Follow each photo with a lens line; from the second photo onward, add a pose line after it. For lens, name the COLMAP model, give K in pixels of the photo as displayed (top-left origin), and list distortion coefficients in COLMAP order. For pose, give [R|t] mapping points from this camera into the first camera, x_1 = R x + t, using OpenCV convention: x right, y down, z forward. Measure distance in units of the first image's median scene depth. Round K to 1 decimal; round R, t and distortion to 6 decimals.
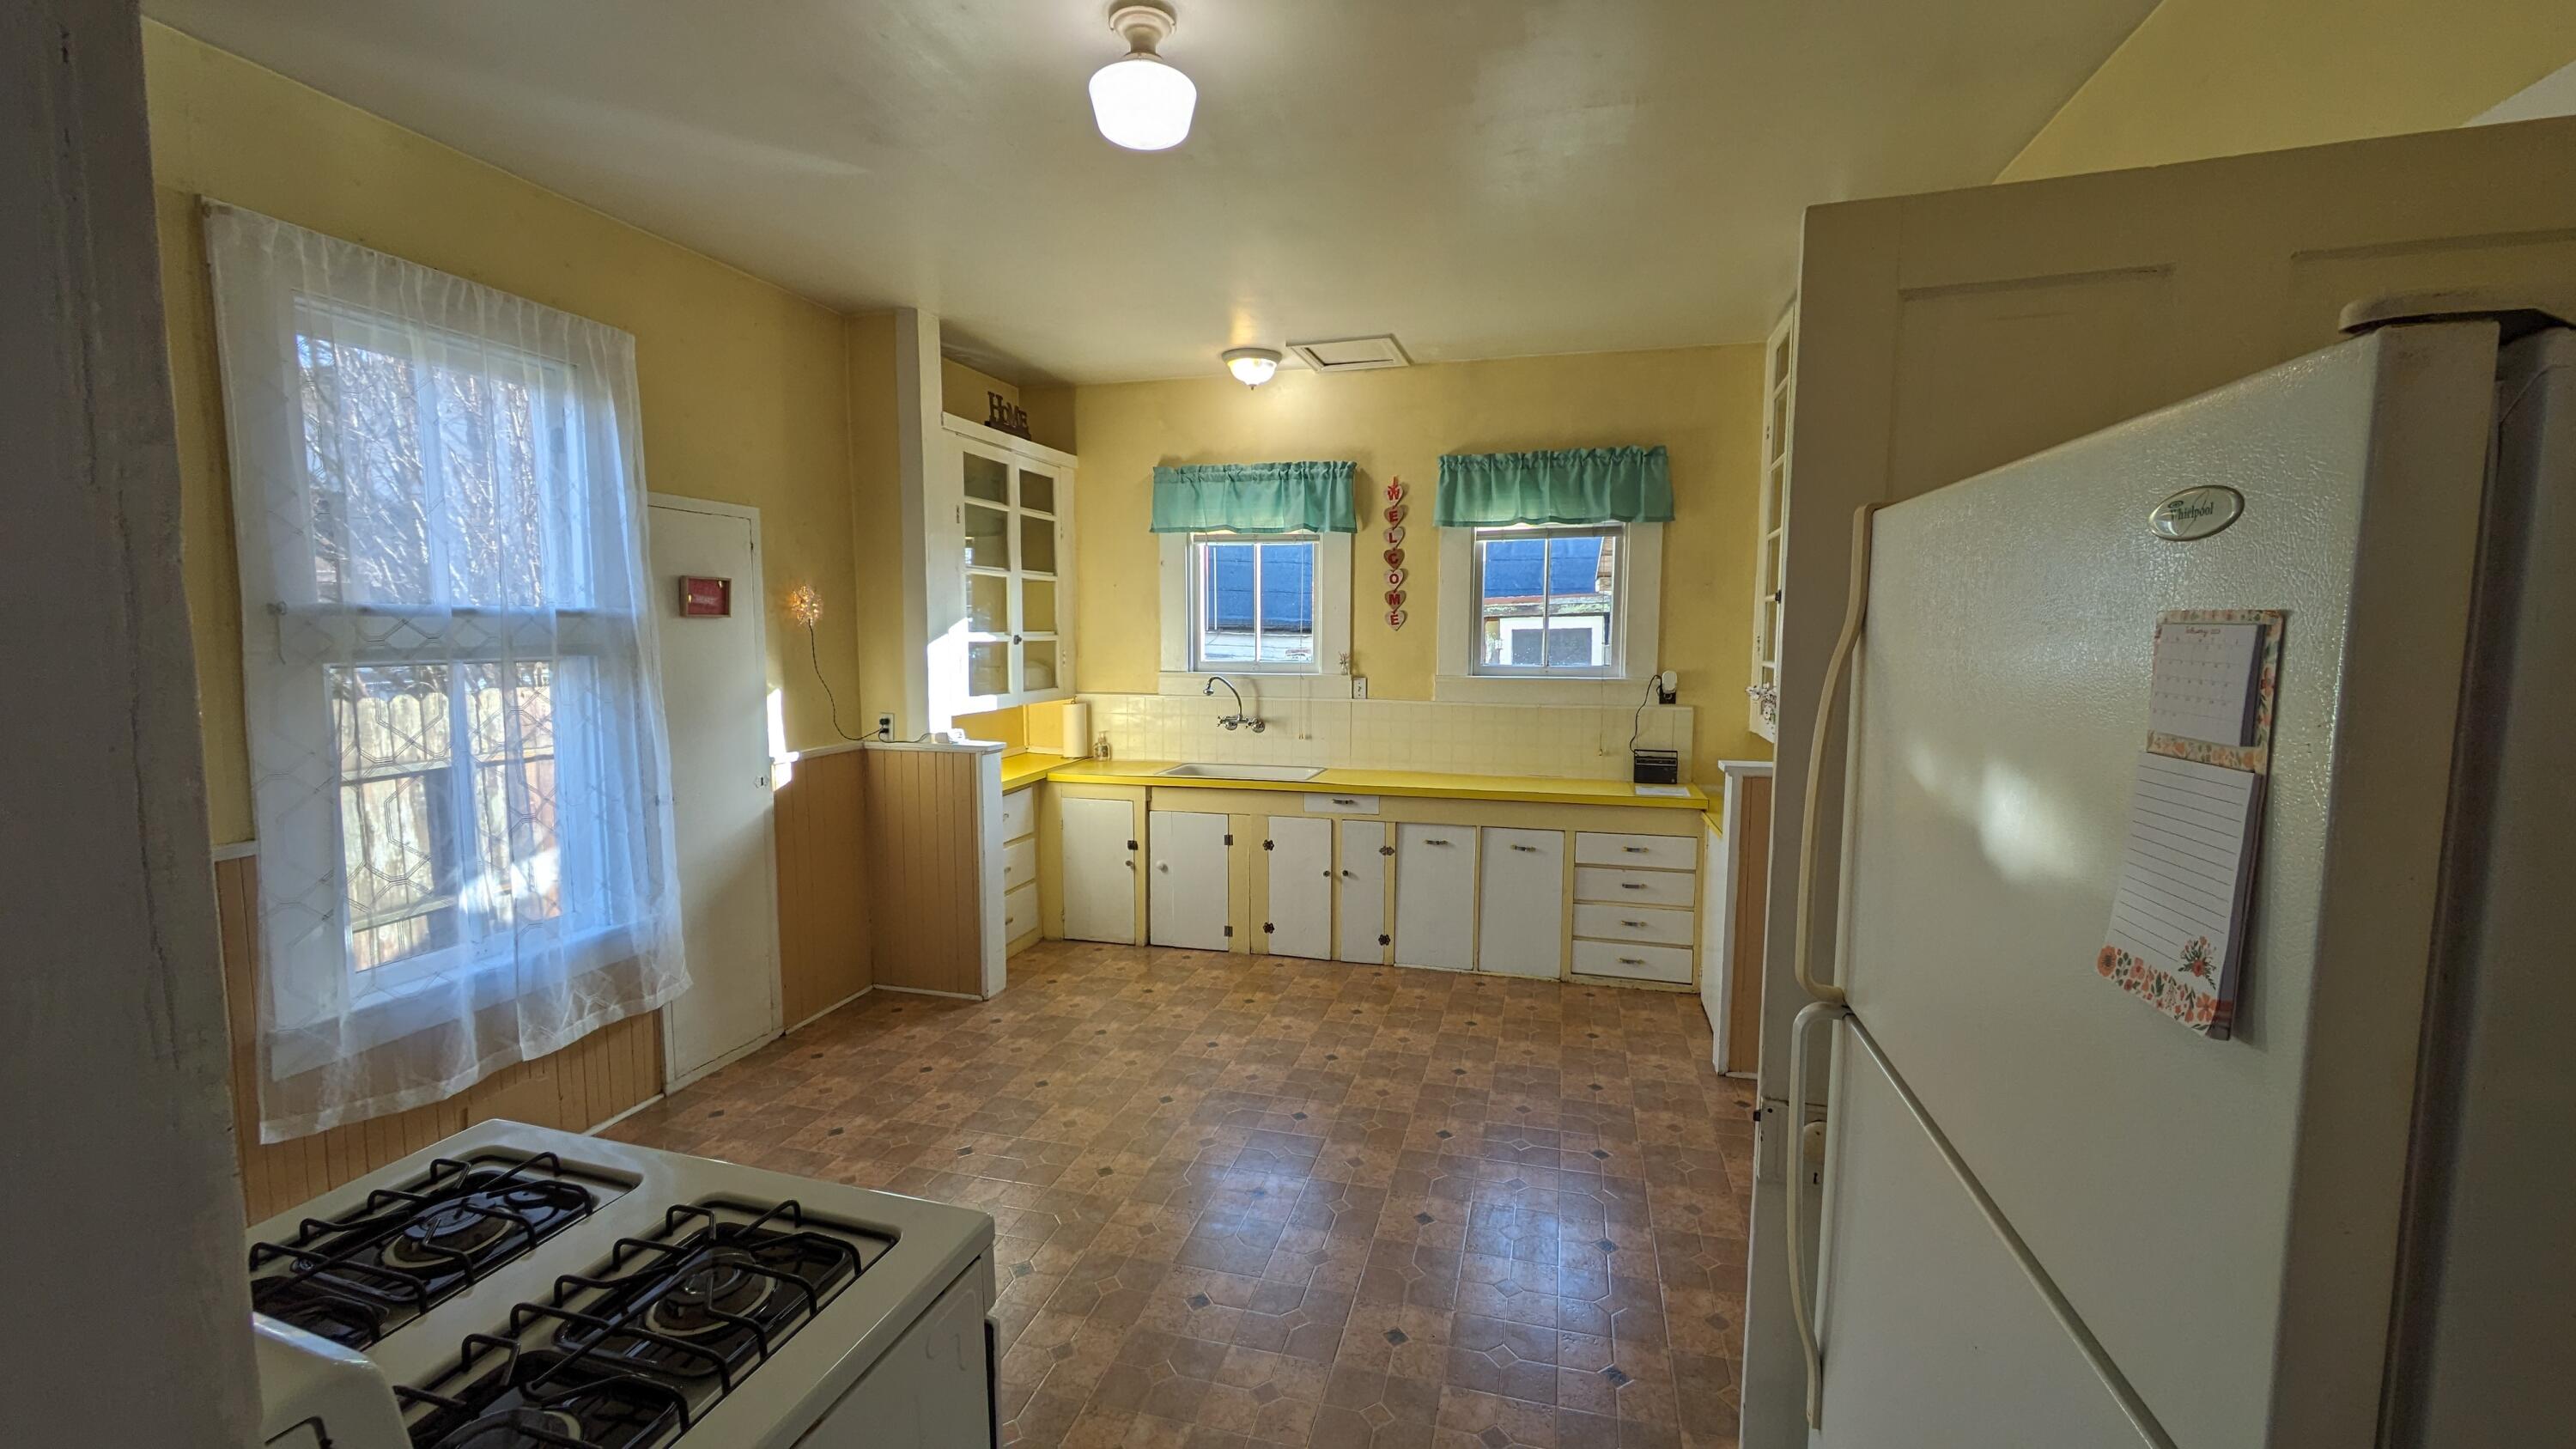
lens RADIAL K [[1013.4, 0, 1281.3], [0, 1013.4, 726.1], [0, 0, 1]] dist [0.000368, 0.001255]
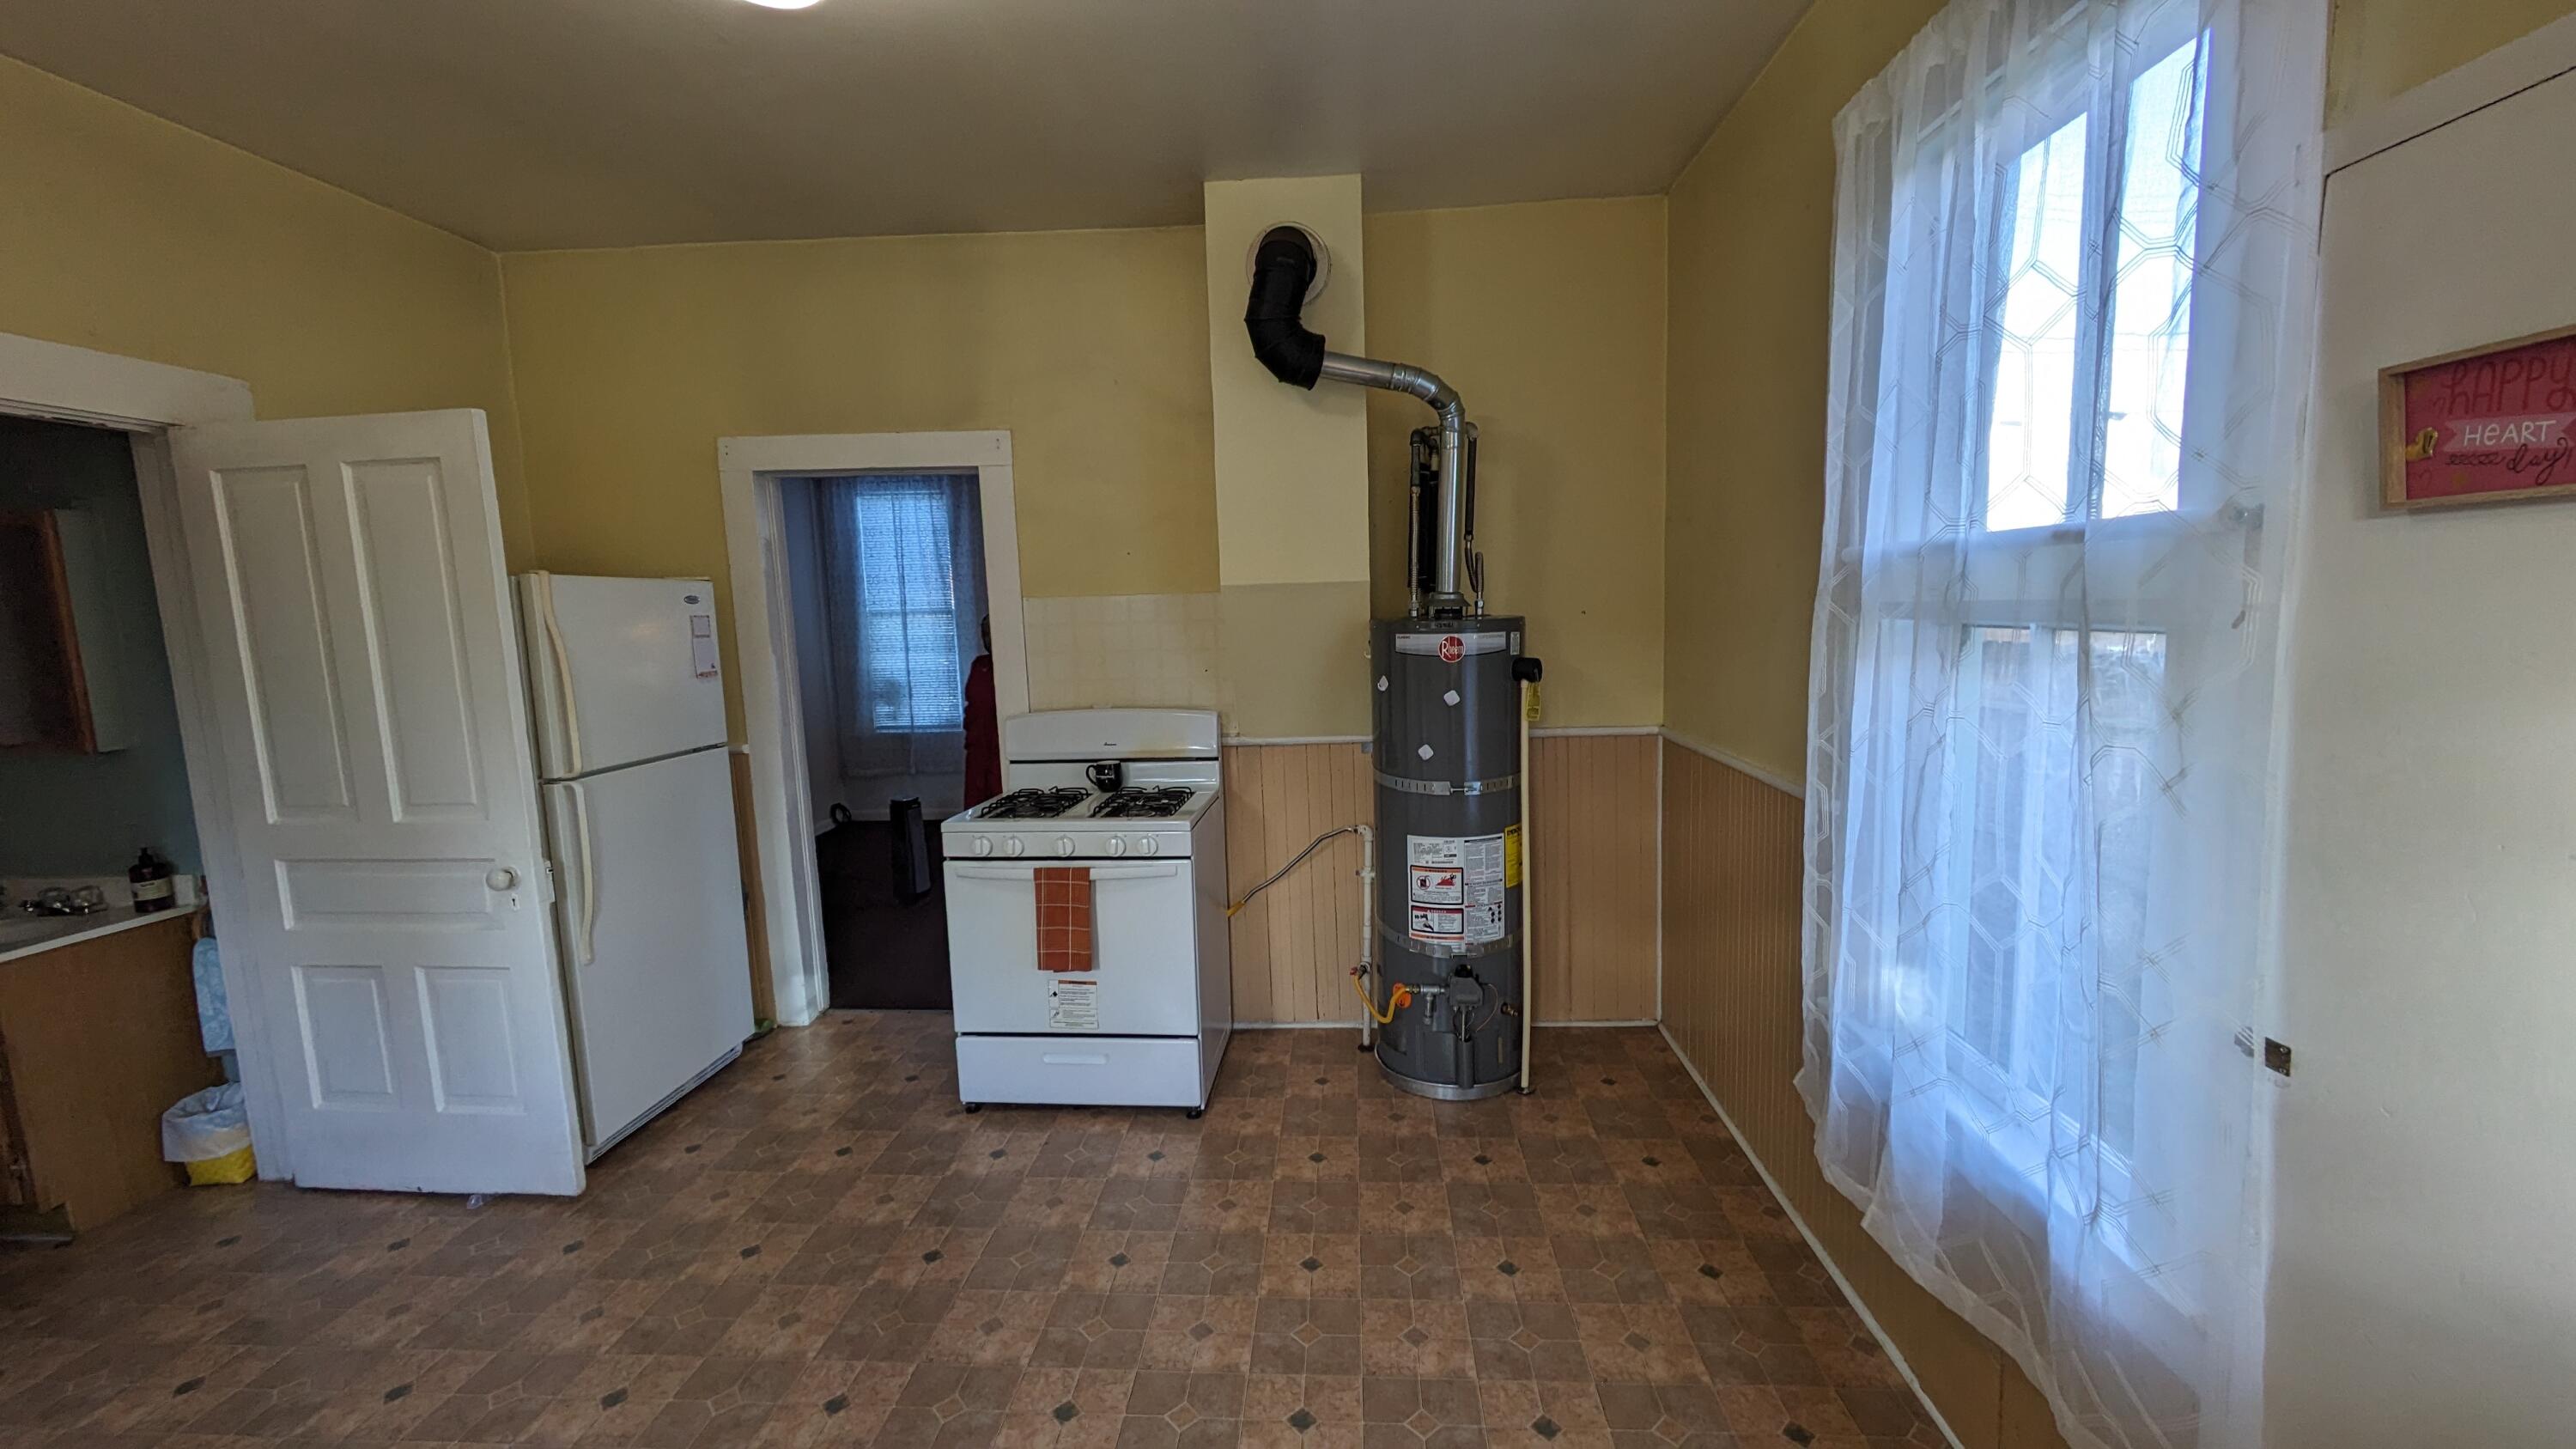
lens RADIAL K [[1013.4, 0, 1285.0], [0, 1013.4, 724.3], [0, 0, 1]] dist [0.000368, 0.001255]
pose [[-0.977939, 0.055869, -0.201280, -0.162279], [0.012683, 0.977673, 0.209750, -0.085644], [0.208504, 0.202570, -0.956813, 0.934528]]
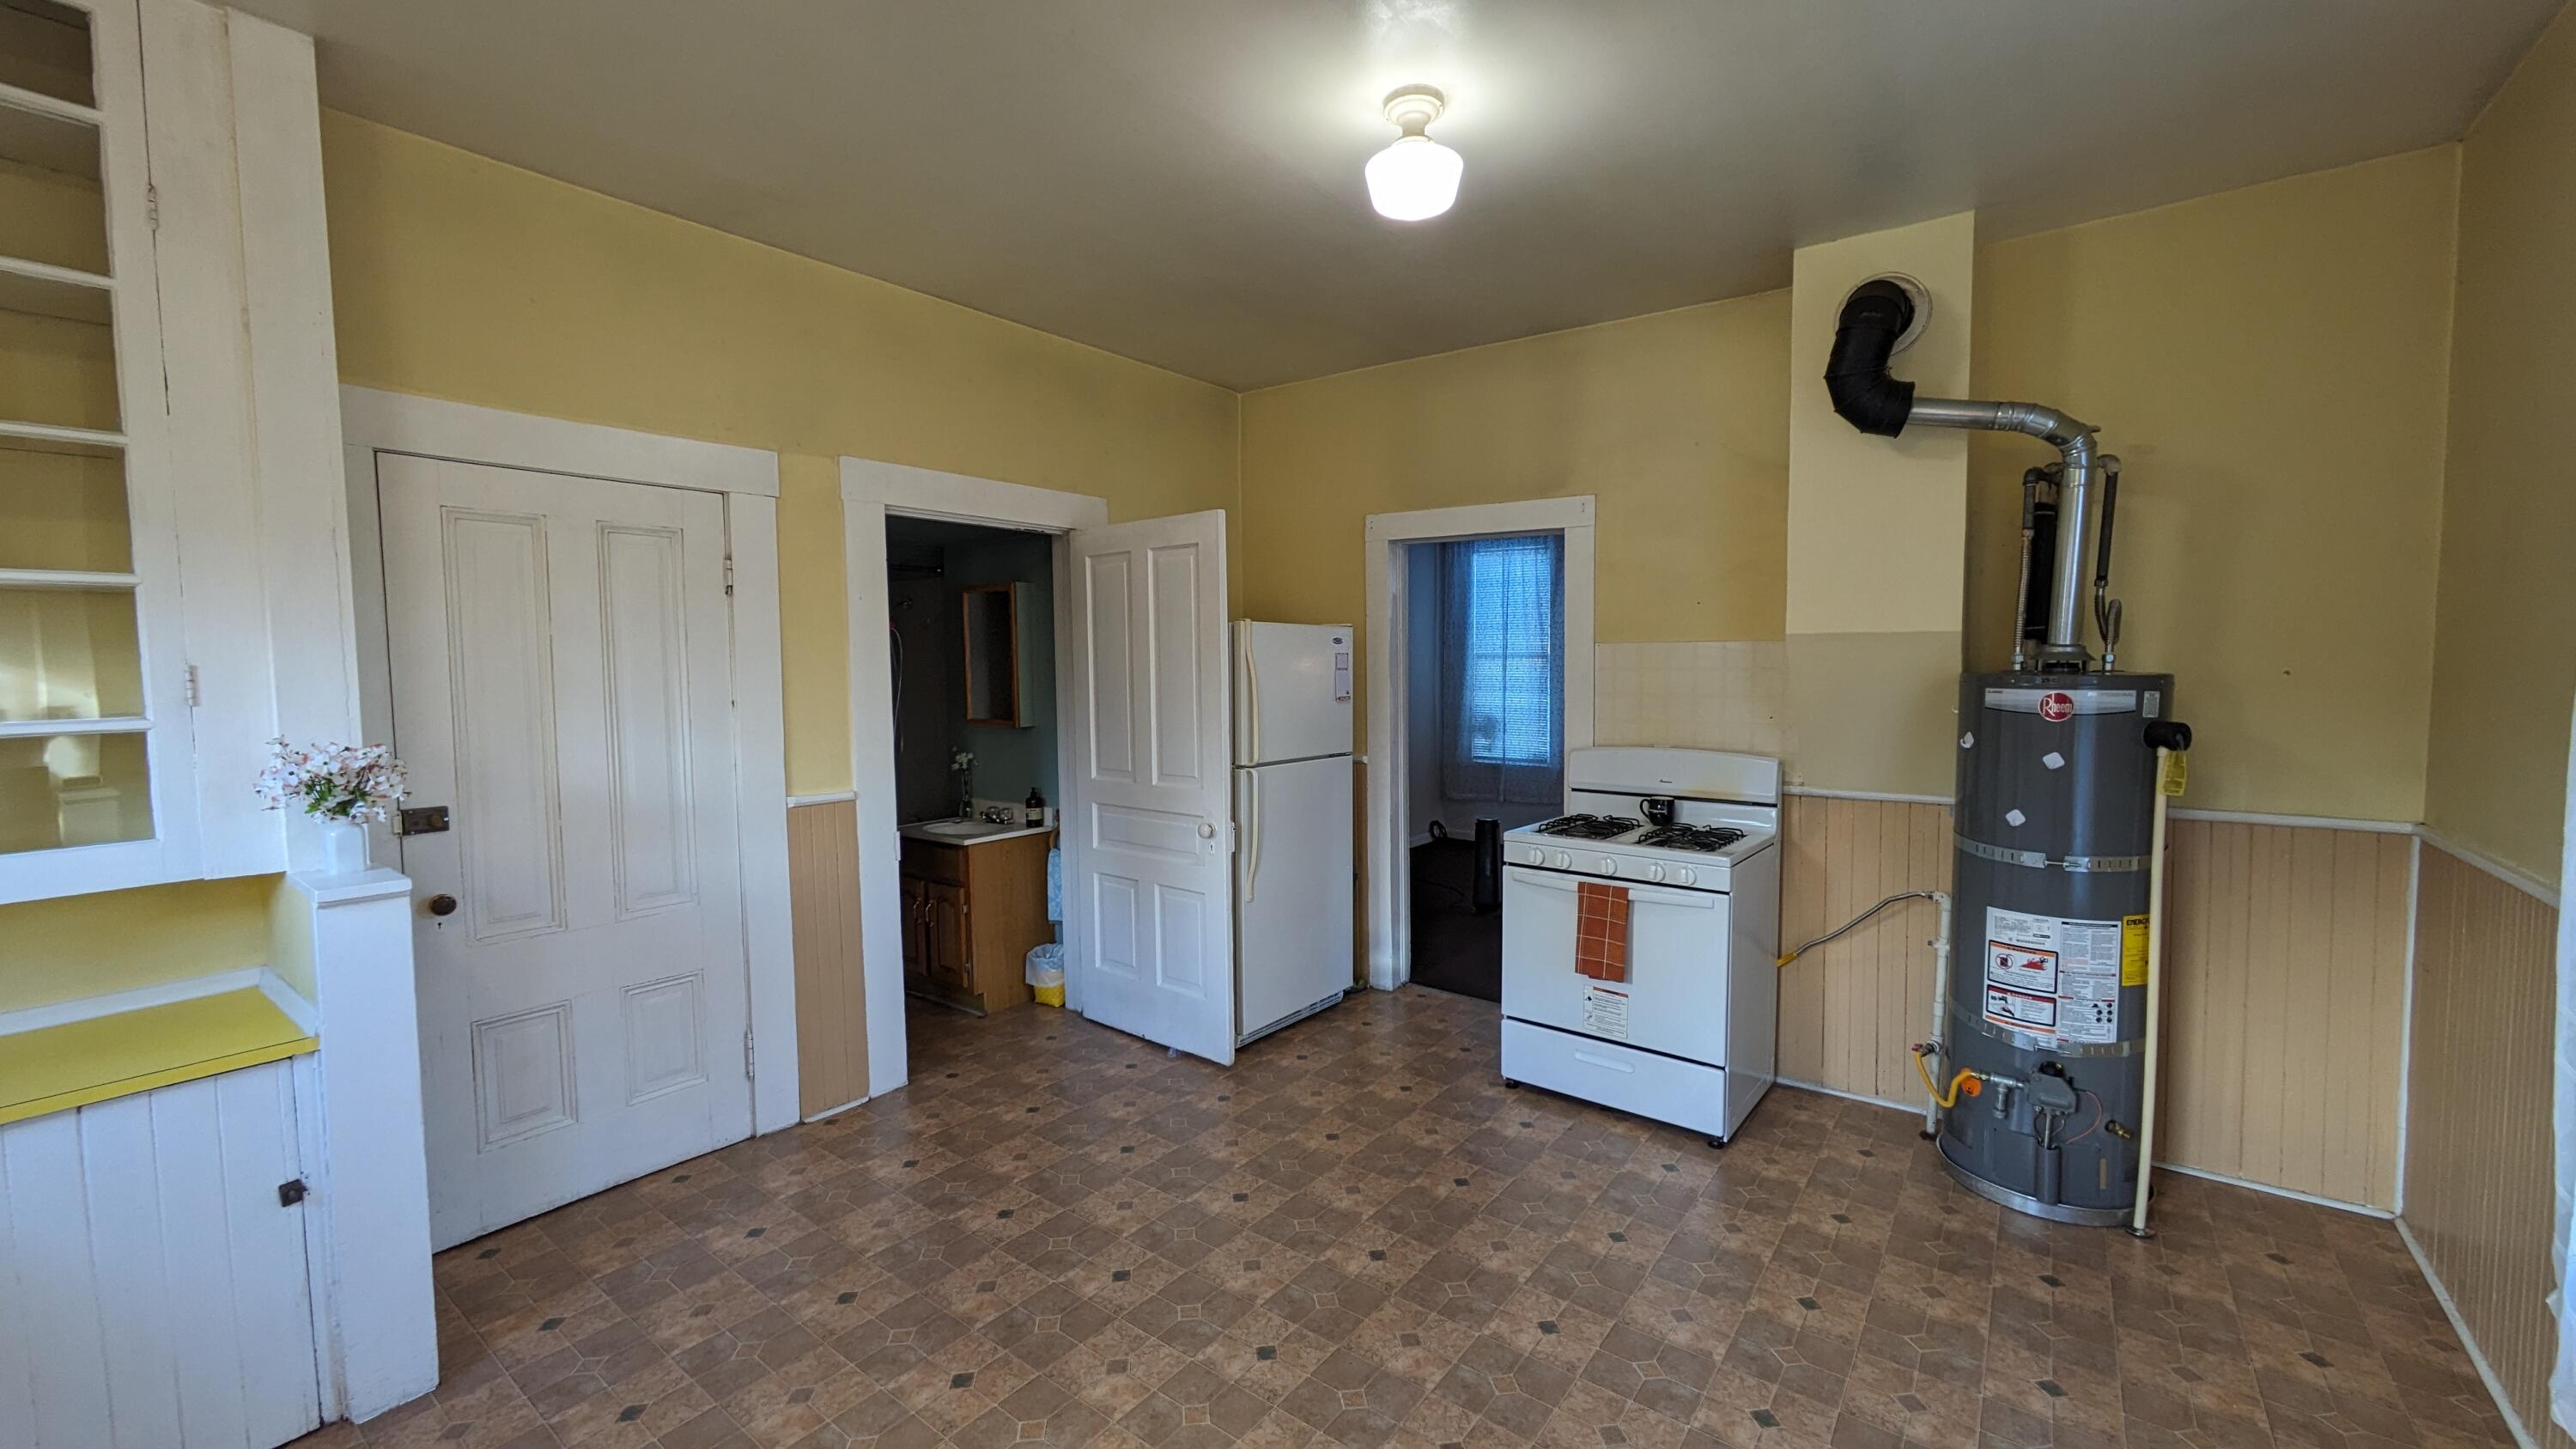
lens RADIAL K [[1013.4, 0, 1283.4], [0, 1013.4, 722.7], [0, 0, 1]] dist [0.000368, 0.001255]
pose [[-0.929552, -0.015395, 0.368370, -0.201471], [0.041824, 0.988275, 0.146842, -0.091372], [-0.366312, 0.151904, -0.918009, 1.034552]]
